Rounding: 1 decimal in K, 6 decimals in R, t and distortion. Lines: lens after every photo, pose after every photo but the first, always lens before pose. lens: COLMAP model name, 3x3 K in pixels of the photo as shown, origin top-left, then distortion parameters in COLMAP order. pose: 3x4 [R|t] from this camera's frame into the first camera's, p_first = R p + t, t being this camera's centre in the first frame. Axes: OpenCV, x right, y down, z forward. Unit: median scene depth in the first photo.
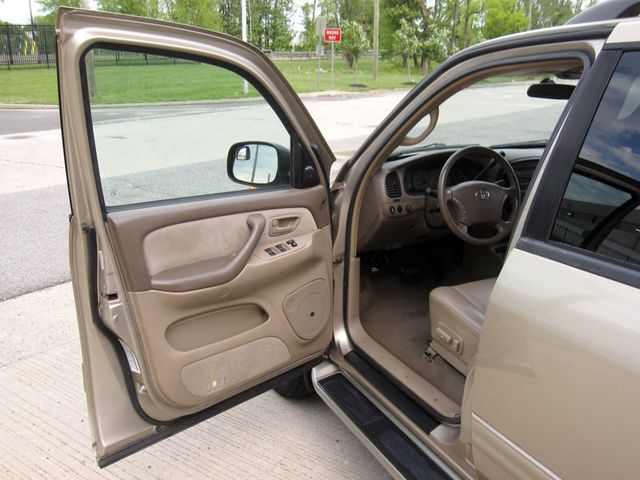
lens RADIAL K [[615.6, 0, 321.4], [0, 615.6, 239.8], [0, 0, 1]] dist [-0.068742, 0.000000]
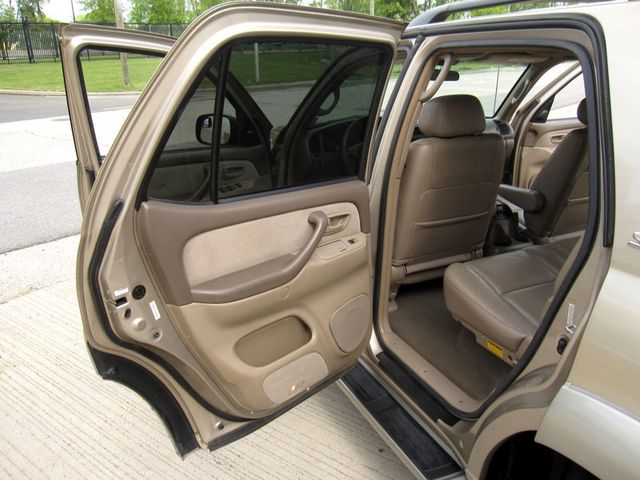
lens RADIAL K [[533.3, 0, 318.6], [0, 533.3, 240.3], [0, 0, 1]] dist [-0.074695, 0.036306]
pose [[0.999732, 0.000437, -0.023151, 0.155480], [0.000885, 0.998371, 0.057049, 0.058407], [0.023138, -0.057055, 0.998103, -0.212260]]
